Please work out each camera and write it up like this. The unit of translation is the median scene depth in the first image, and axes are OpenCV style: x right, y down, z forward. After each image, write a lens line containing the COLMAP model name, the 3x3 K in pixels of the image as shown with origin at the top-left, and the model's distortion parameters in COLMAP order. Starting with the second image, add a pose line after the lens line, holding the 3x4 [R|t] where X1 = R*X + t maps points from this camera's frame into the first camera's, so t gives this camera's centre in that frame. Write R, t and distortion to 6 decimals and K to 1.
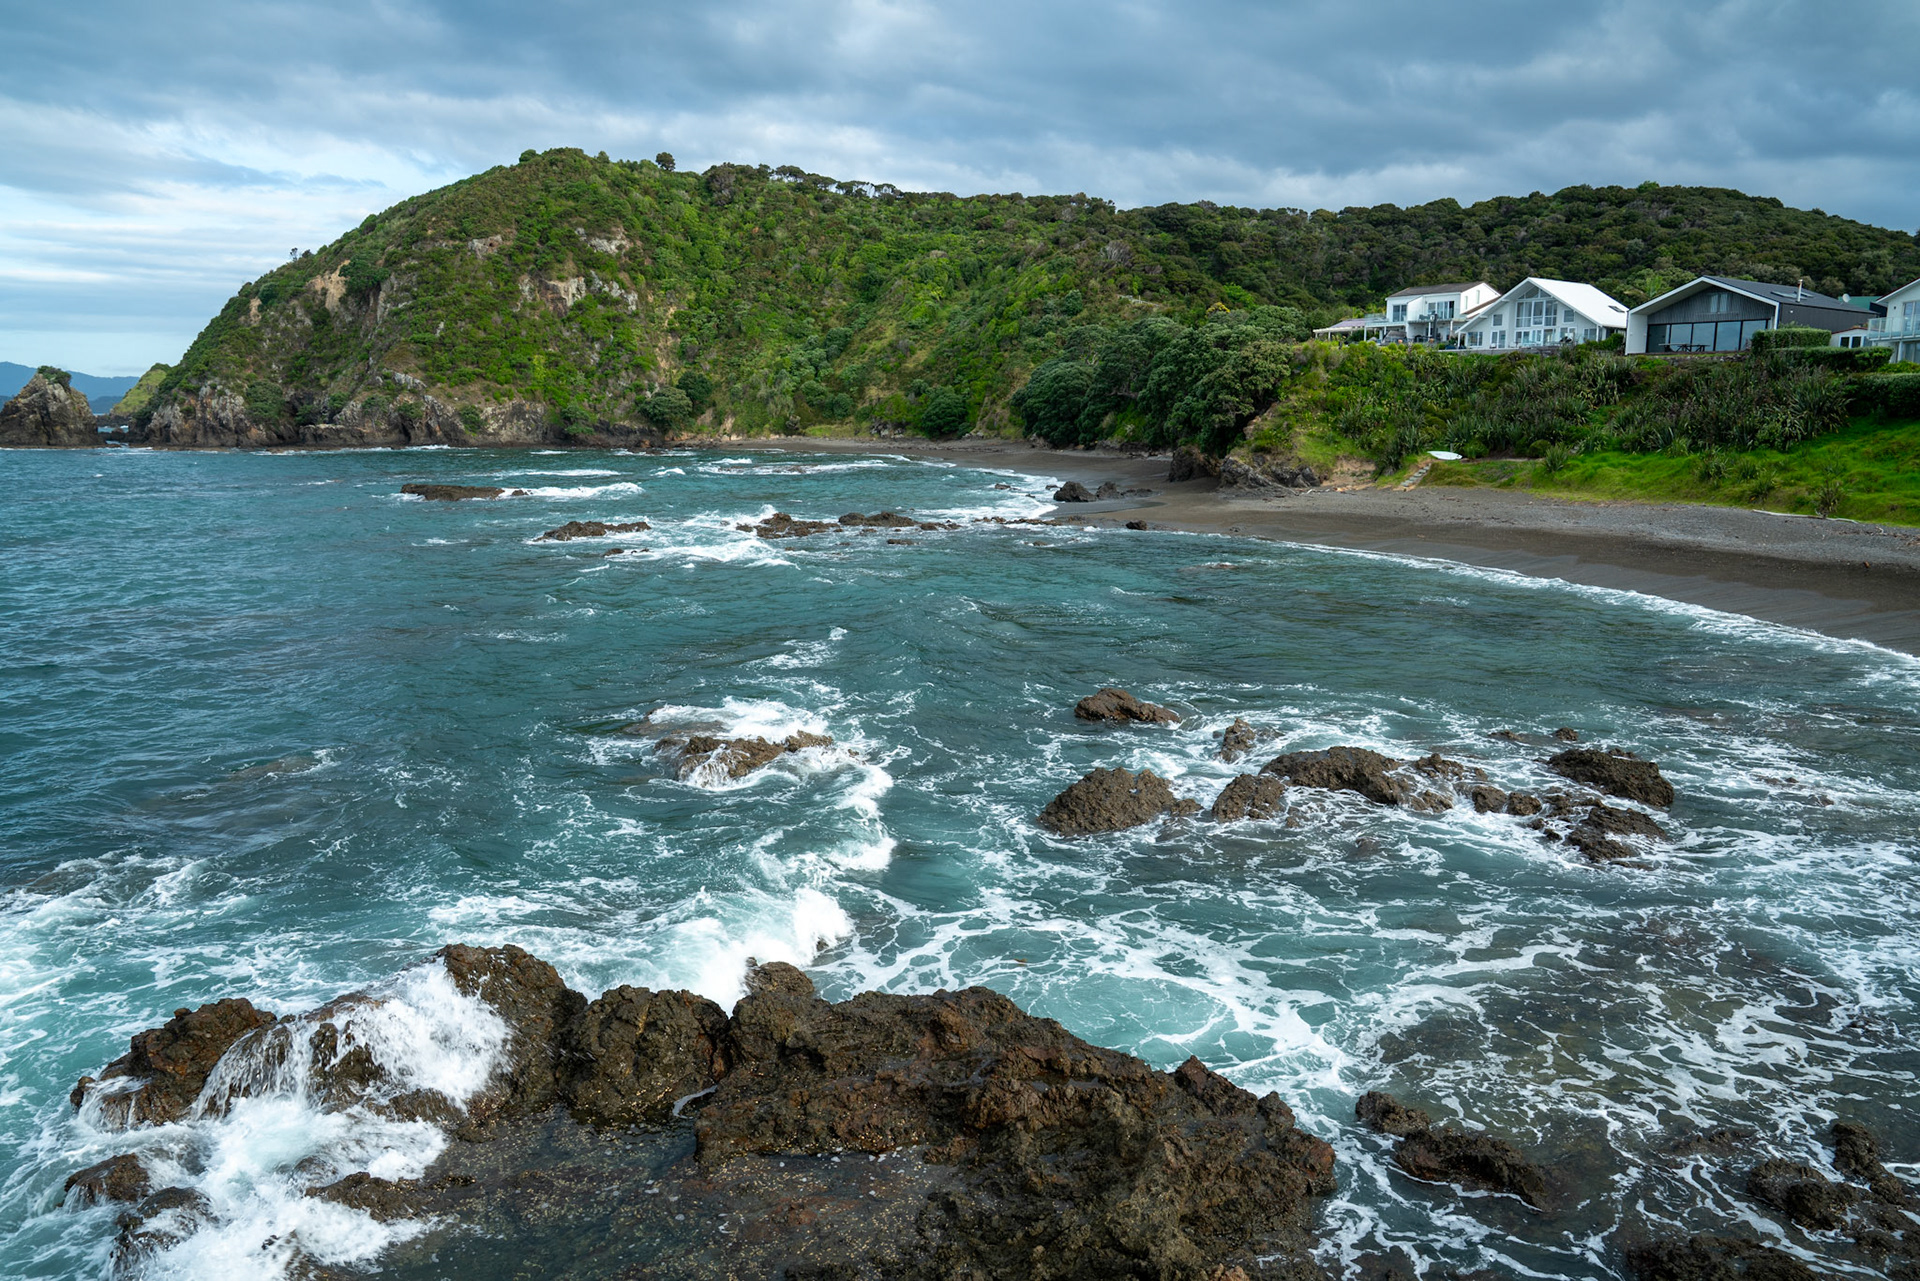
lens RADIAL K [[1343.4, 0, 959.8], [0, 1343.4, 637.0], [0, 0, 1]] dist [-0.086791, 0.024329]
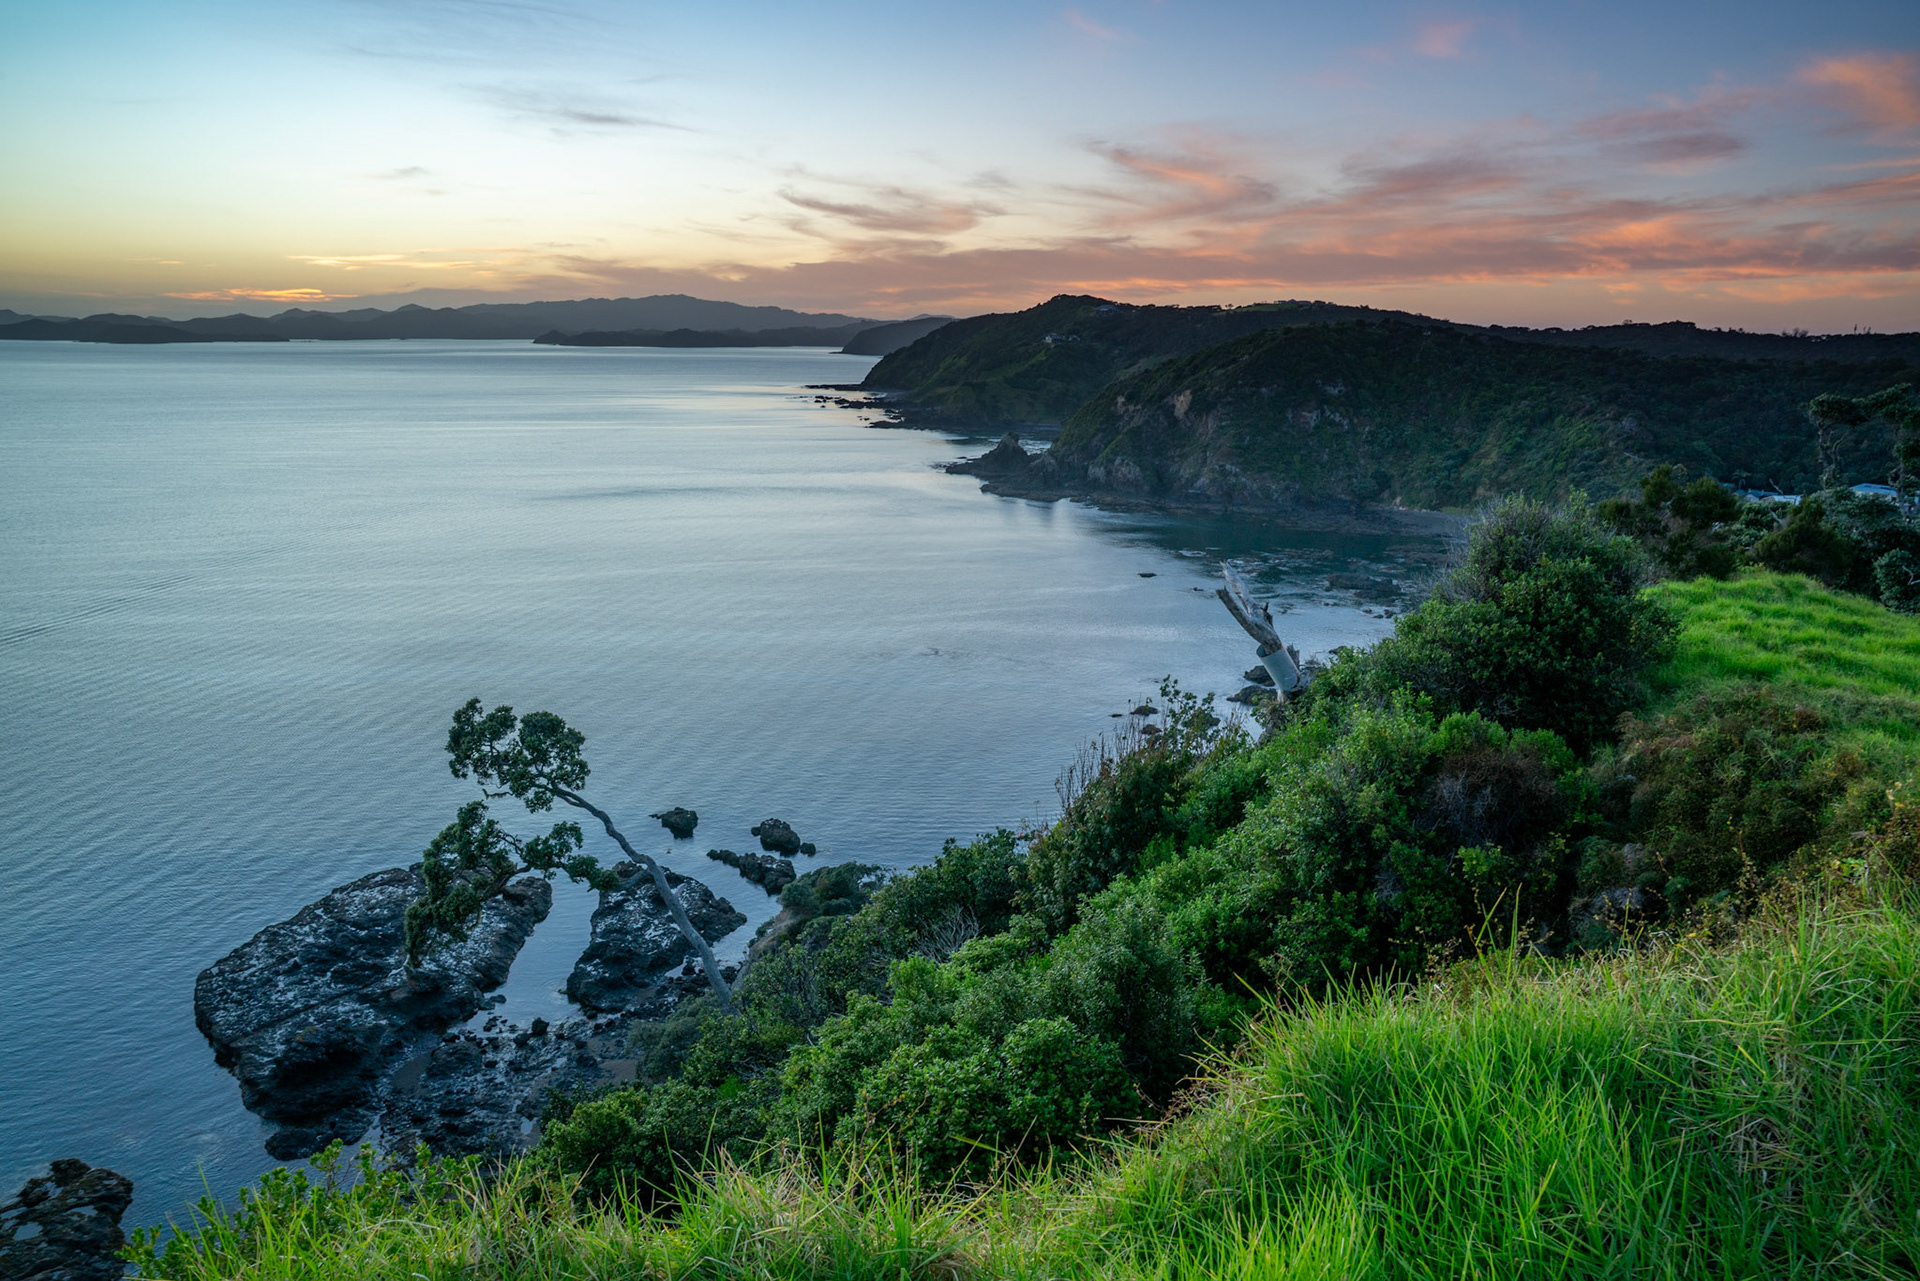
lens RADIAL K [[1343.4, 0, 965.2], [0, 1343.4, 640.2], [0, 0, 1]] dist [-0.086791, 0.024329]
pose [[0.921219, 0.101059, -0.375690, -0.012067], [-0.077089, 0.993942, 0.078339, -0.062112], [0.381331, -0.043206, 0.923428, -0.915827]]
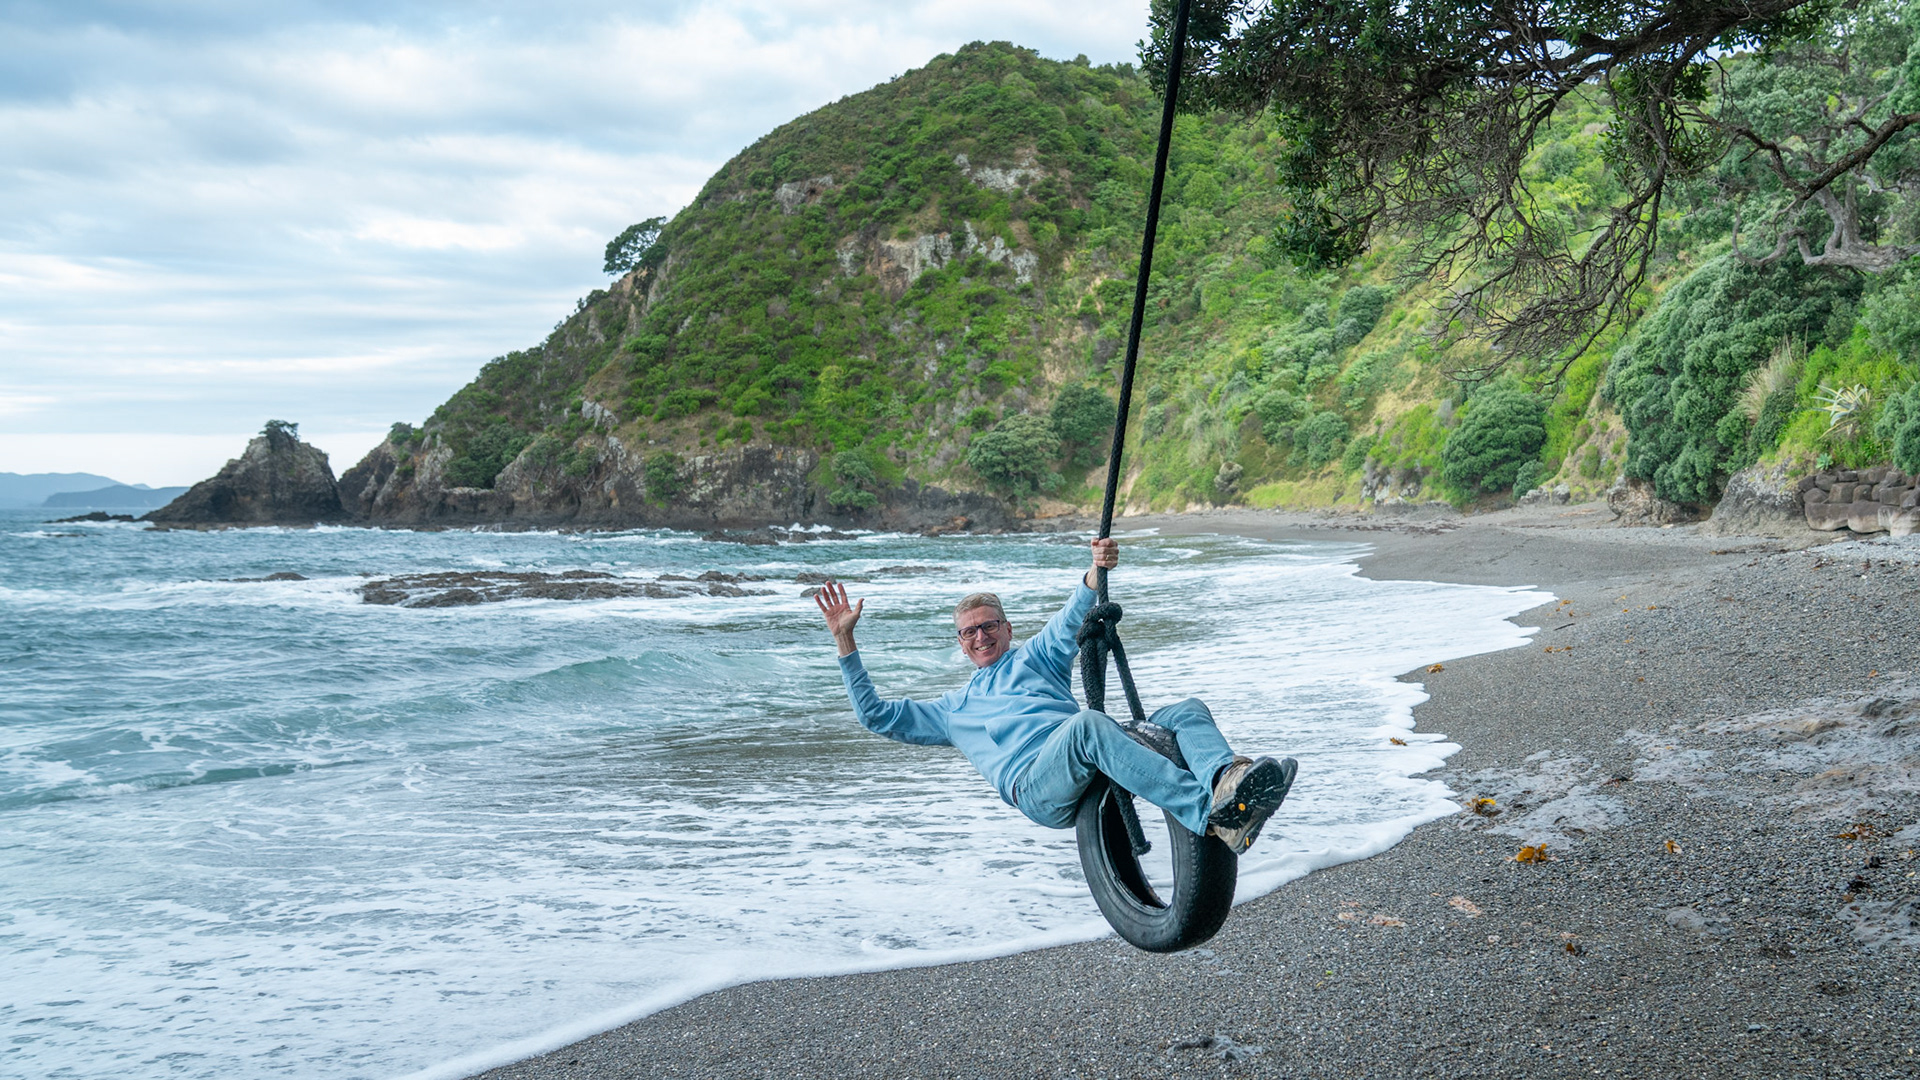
lens RADIAL K [[1550.9, 0, 1118.4], [0, 1550.9, 508.9], [0, 0, 1]] dist [-0.115575, 0.058042]
pose [[0.883685, -0.010364, -0.467967, 0.089127], [-0.066189, 0.986942, -0.146846, -0.063950], [0.463378, 0.160739, 0.871460, 0.486090]]
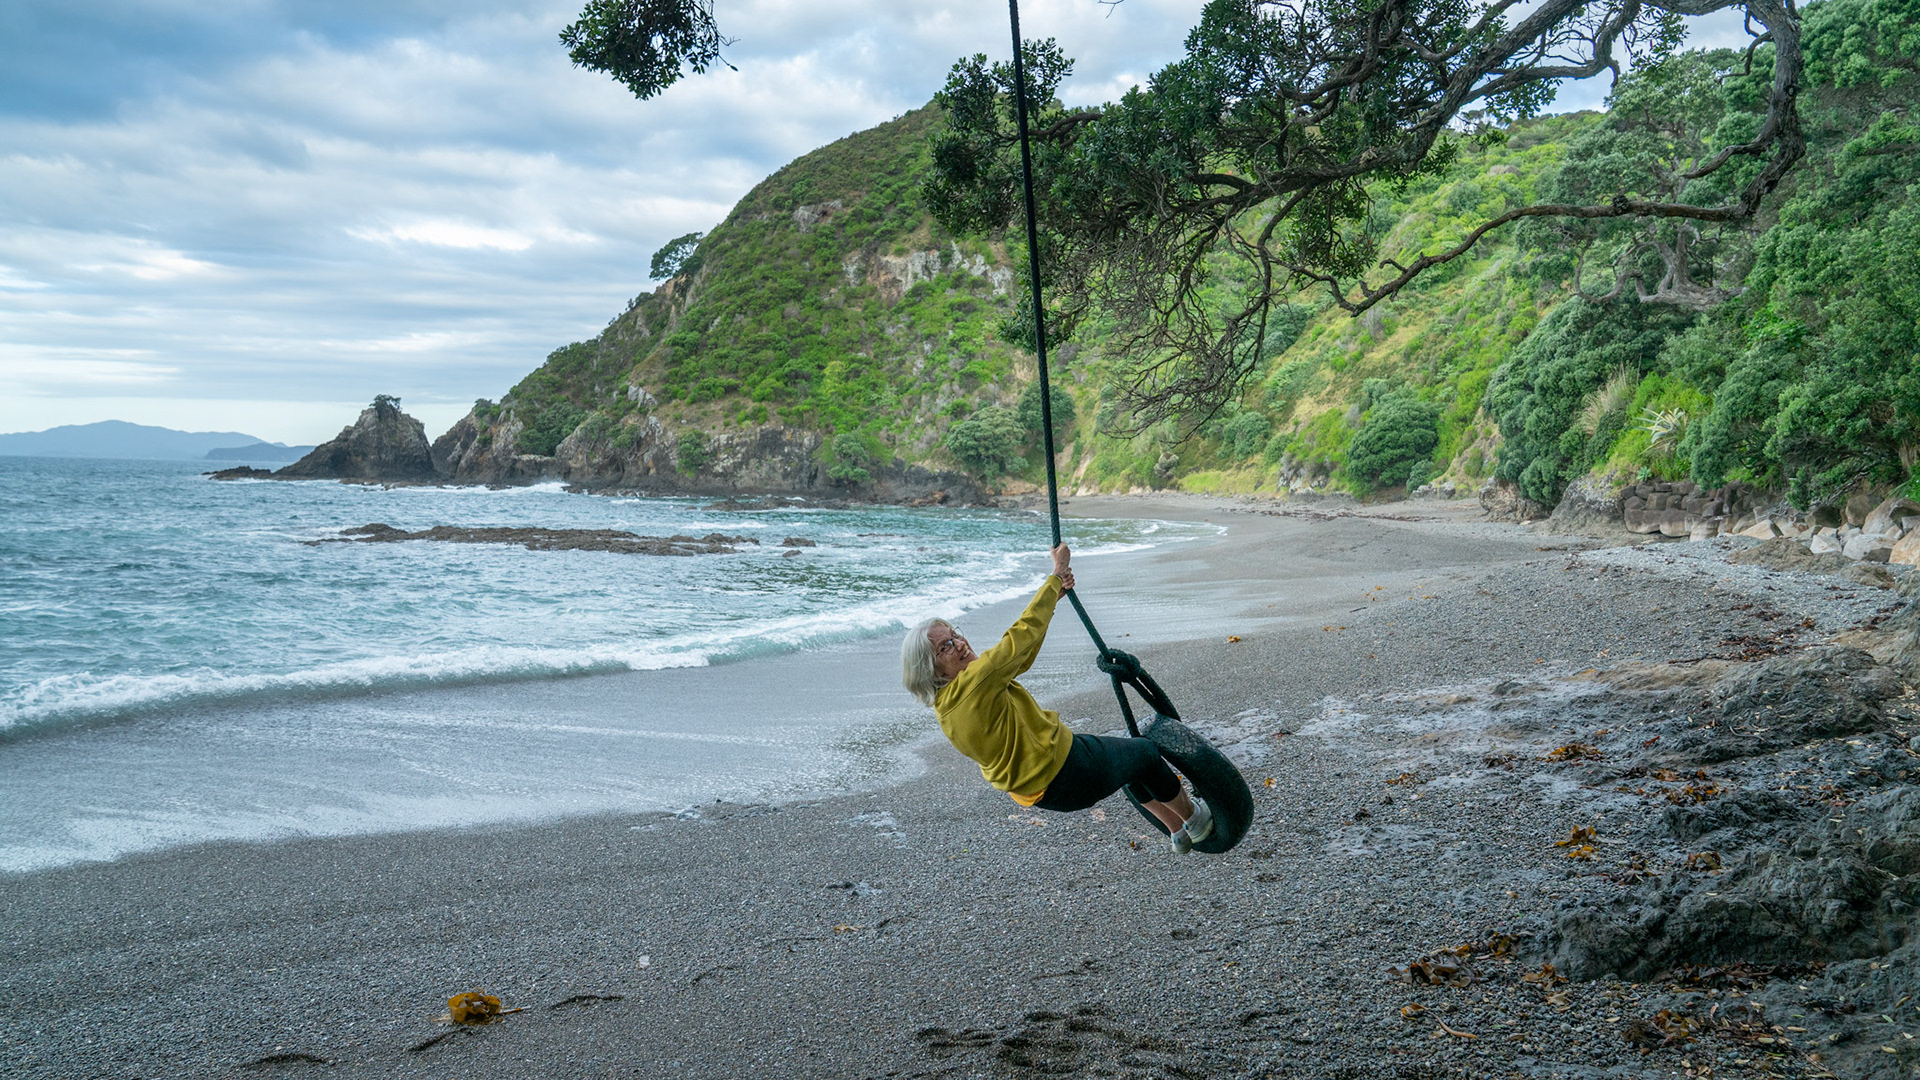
lens RADIAL K [[1328.1, 0, 963.5], [0, 1328.1, 512.5], [0, 0, 1]] dist [-0.102378, 0.020193]
pose [[0.836987, 0.027353, -0.546539, 0.096669], [-0.109665, 0.986873, -0.118553, -0.064582], [0.536122, 0.159164, 0.829000, 0.483607]]
